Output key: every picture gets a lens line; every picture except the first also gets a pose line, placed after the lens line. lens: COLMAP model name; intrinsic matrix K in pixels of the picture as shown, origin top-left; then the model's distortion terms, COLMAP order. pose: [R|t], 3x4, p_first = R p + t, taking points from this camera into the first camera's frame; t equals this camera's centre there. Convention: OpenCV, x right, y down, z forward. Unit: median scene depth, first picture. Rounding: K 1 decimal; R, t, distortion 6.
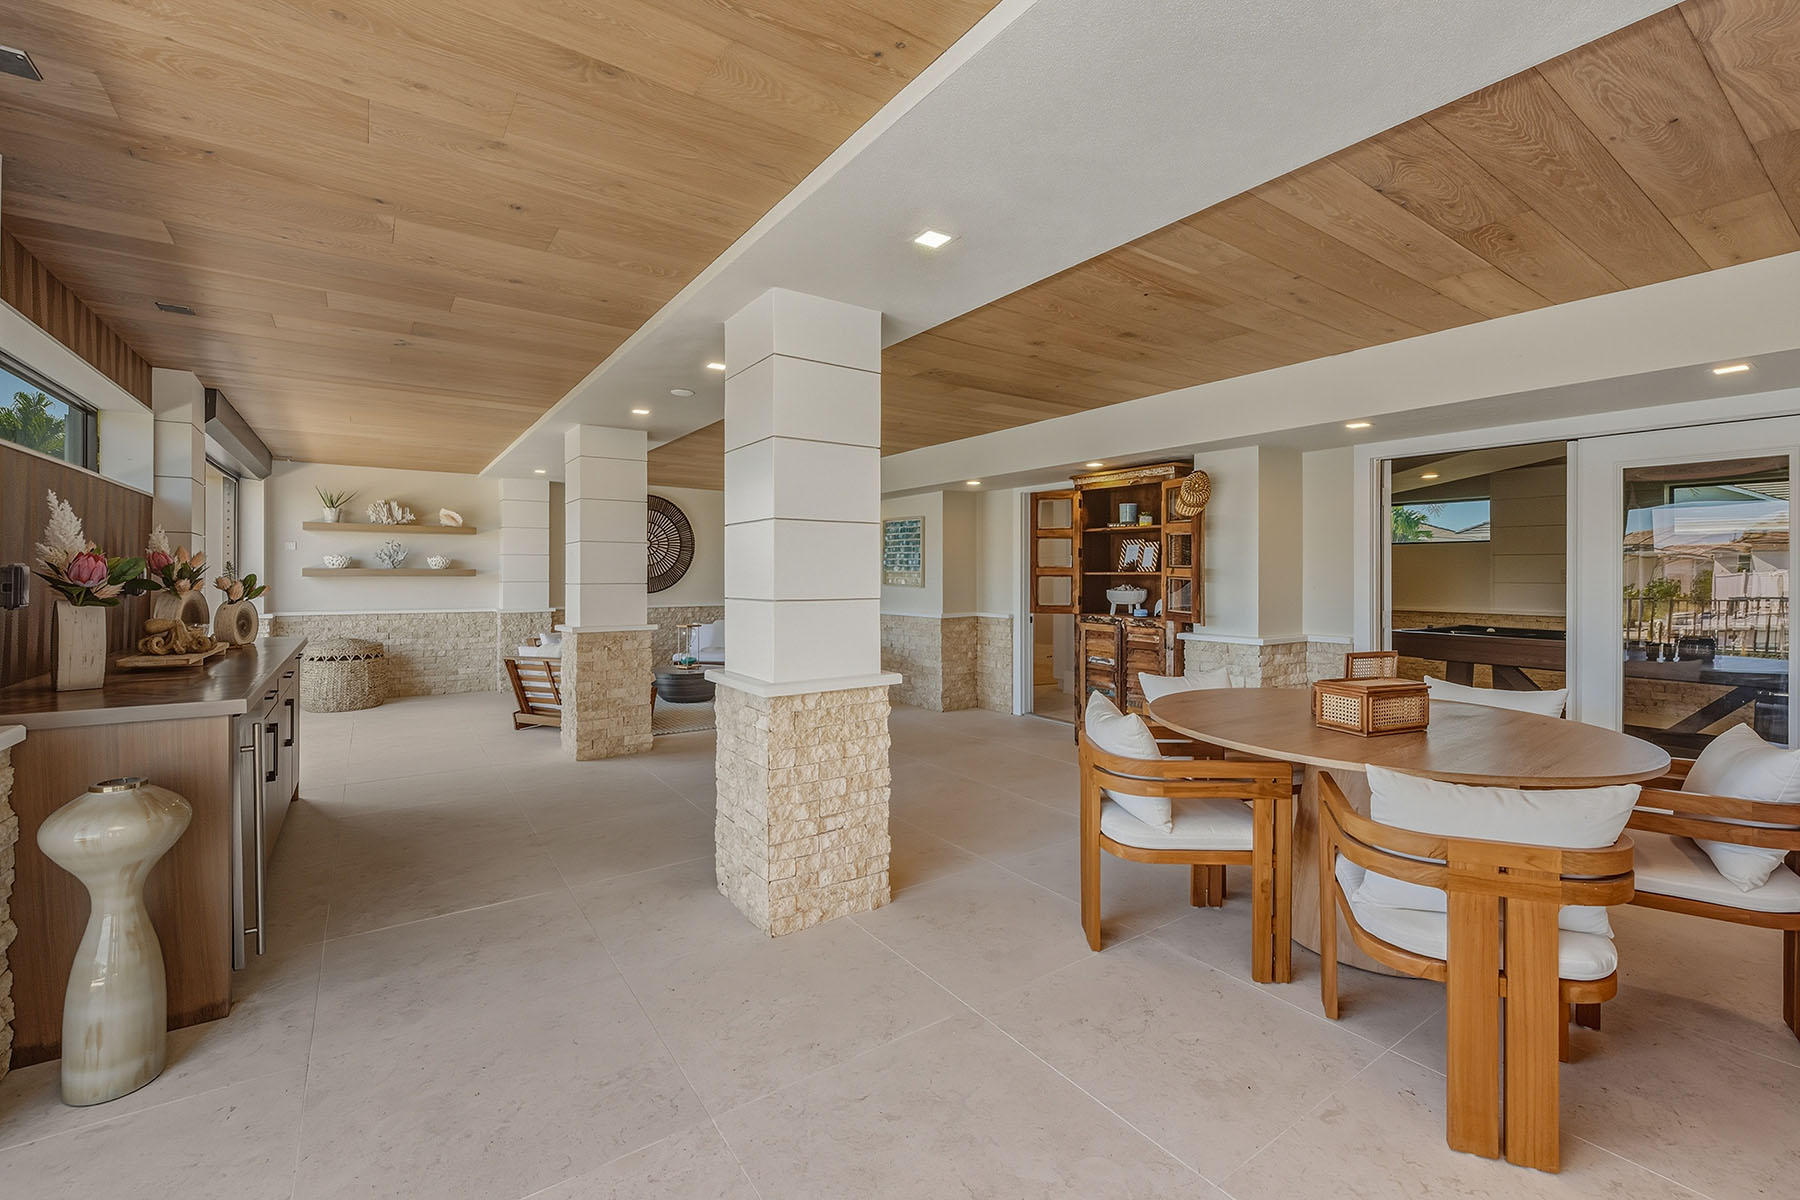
lens RADIAL K [[751.4, 0, 901.4], [0, 751.4, 578.1], [0, 0, 1]] dist [-0.000278, 0.000015]
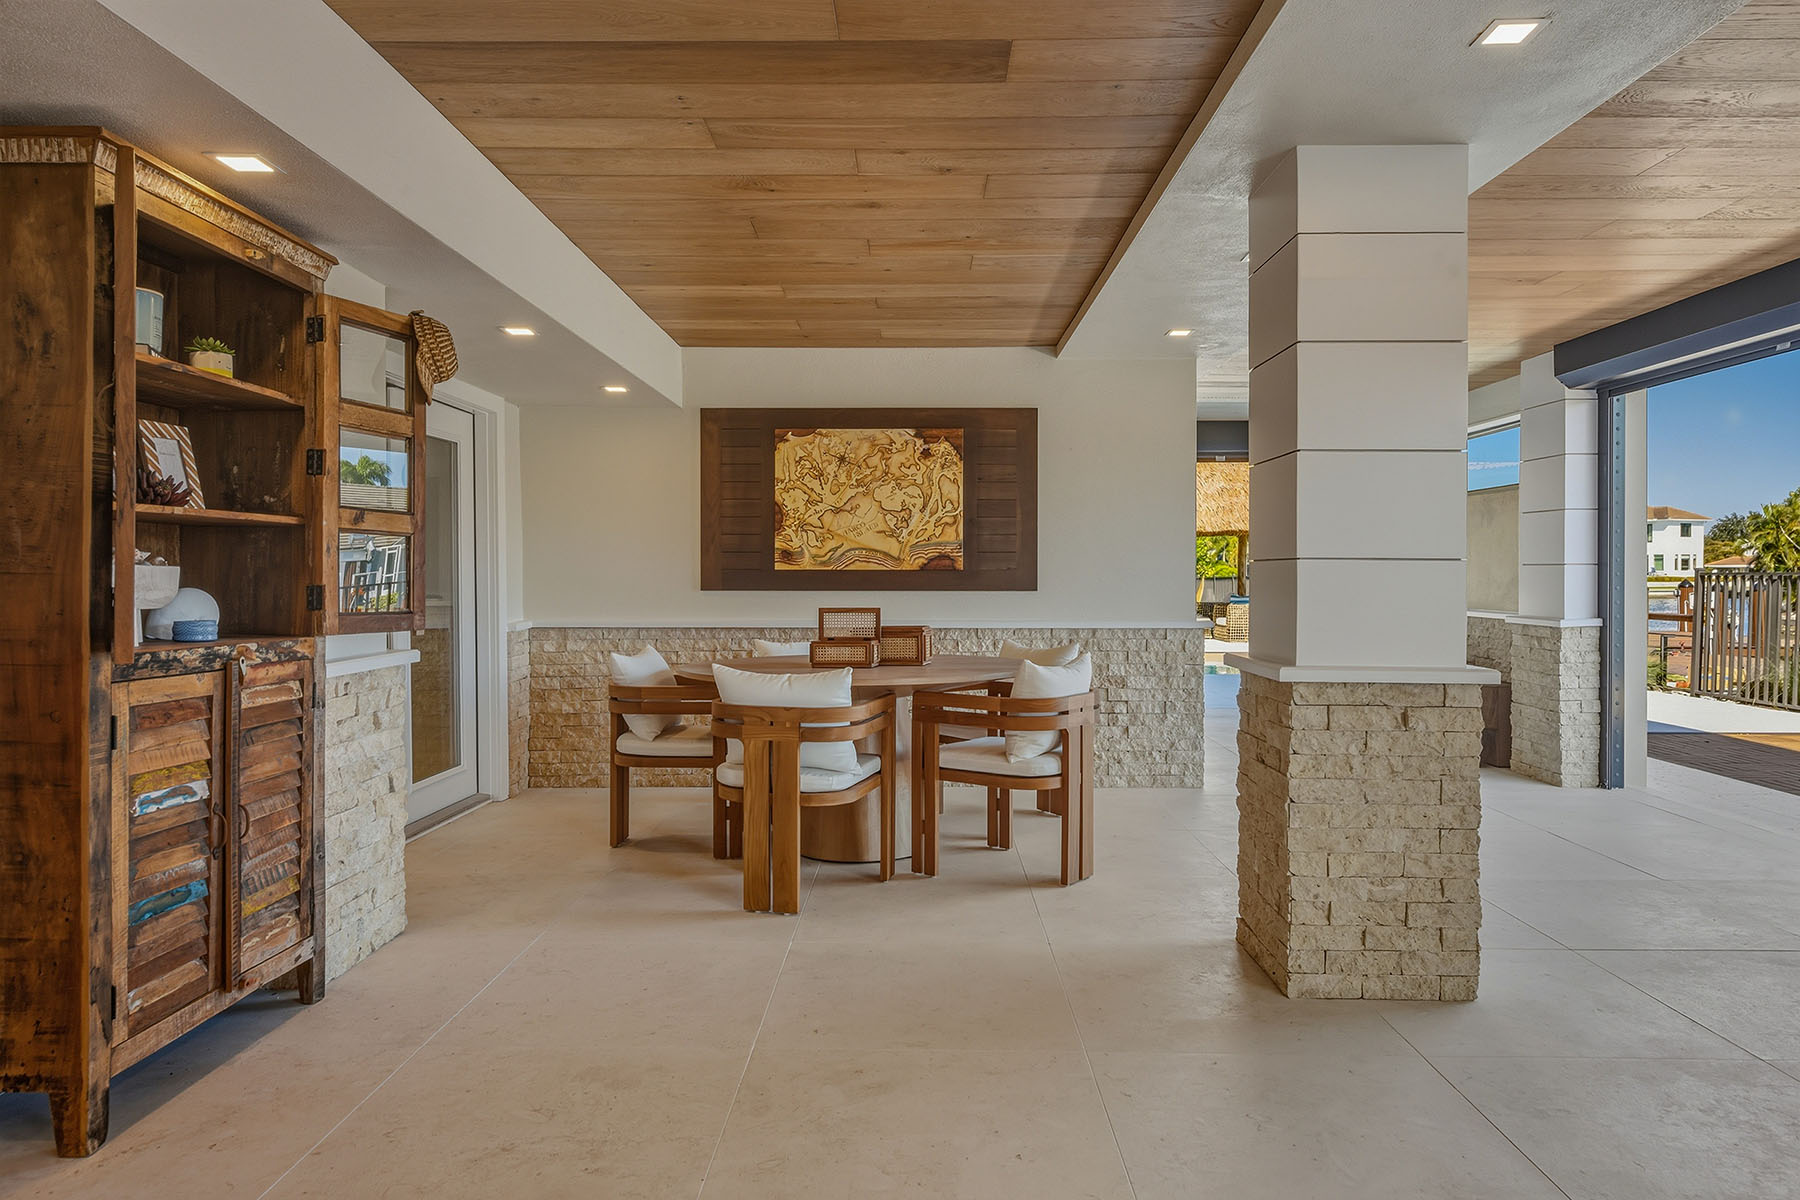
lens RADIAL K [[1128.0, 0, 900.2], [0, 1128.0, 582.7], [0, 0, 1]] dist [0.002413, -0.013029]
pose [[-0.810398, -0.007151, 0.585836, -0.238910], [-0.000071, 0.999927, 0.012107, 0.018577], [-0.585880, 0.009769, -0.810339, 1.220681]]
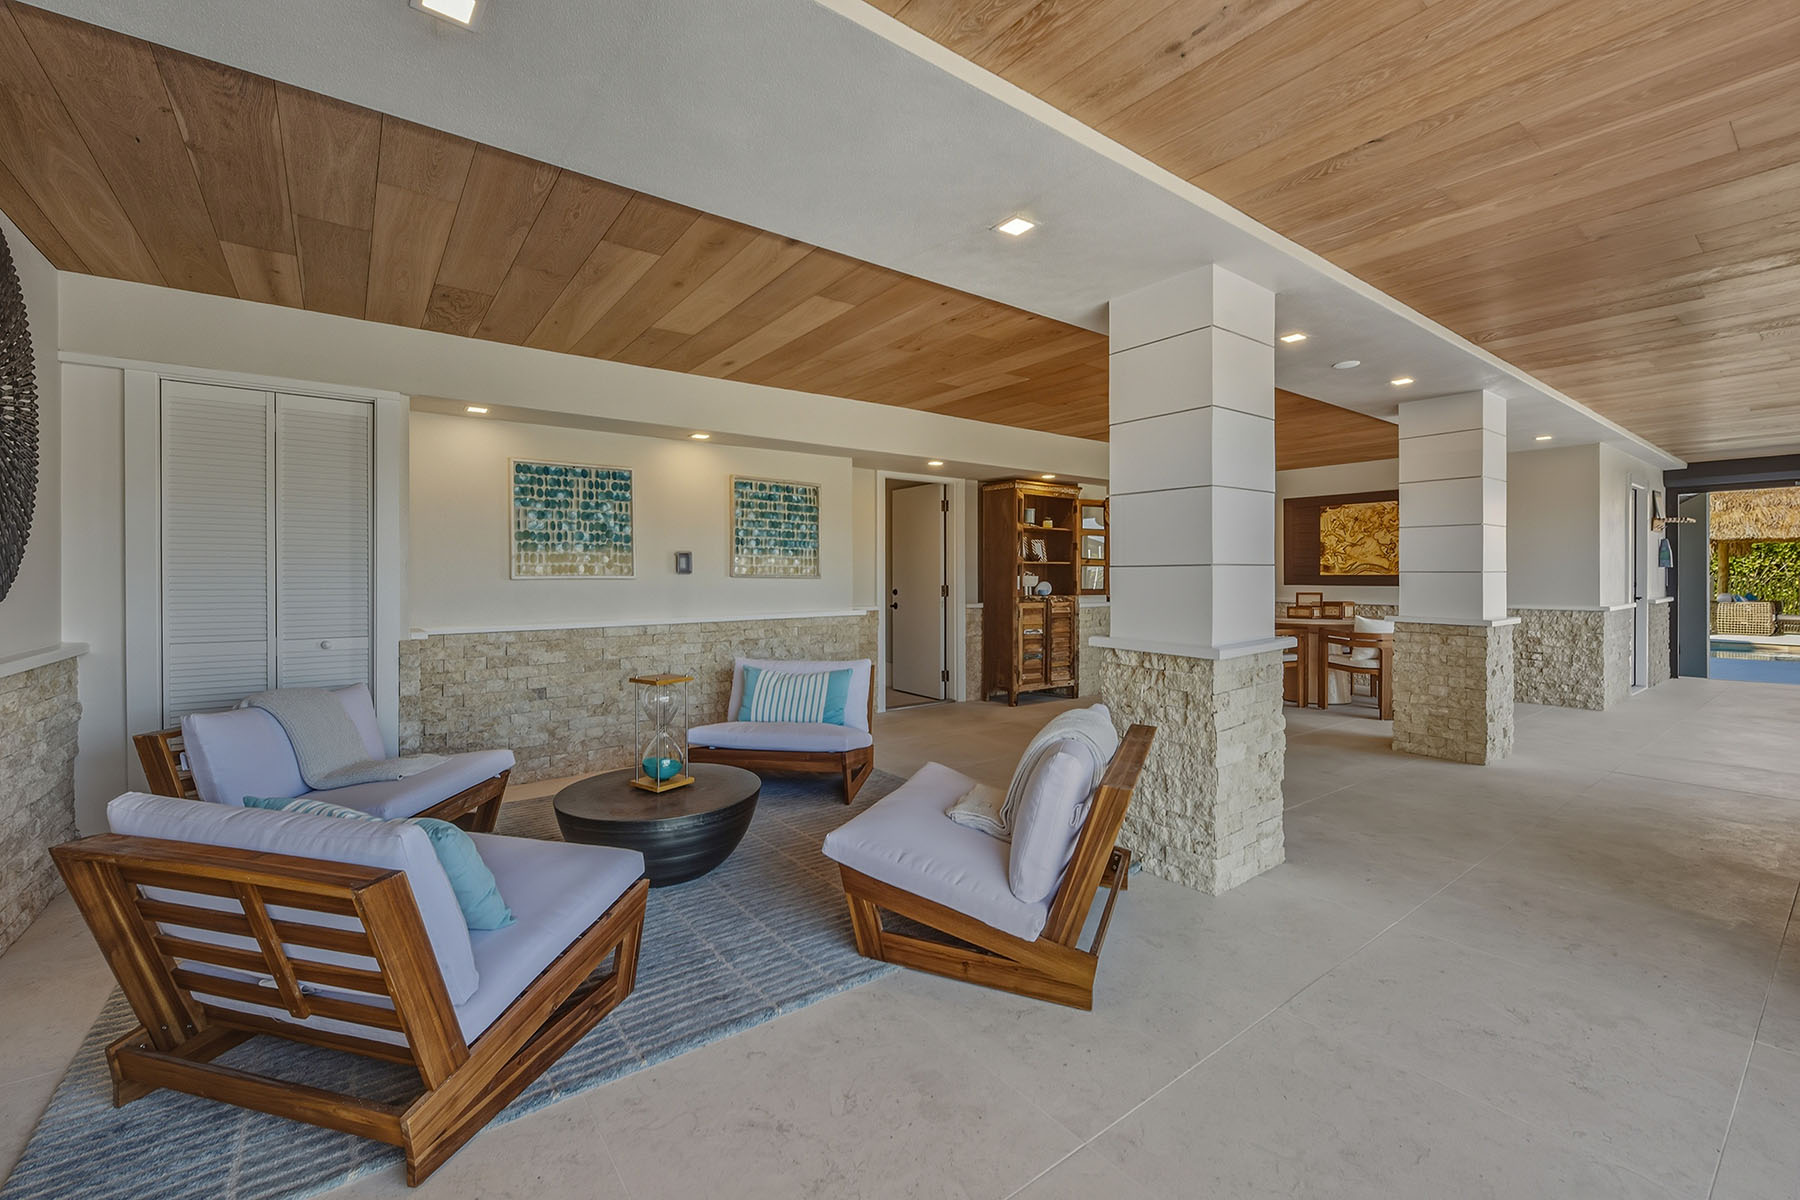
lens RADIAL K [[751.4, 0, 901.4], [0, 751.4, 578.1], [0, 0, 1]] dist [-0.000278, 0.000015]
pose [[-0.032573, -0.005018, 0.999457, -1.004773], [0.005785, 0.999970, 0.005210, 0.012403], [-0.999453, 0.005951, -0.032543, 1.289265]]
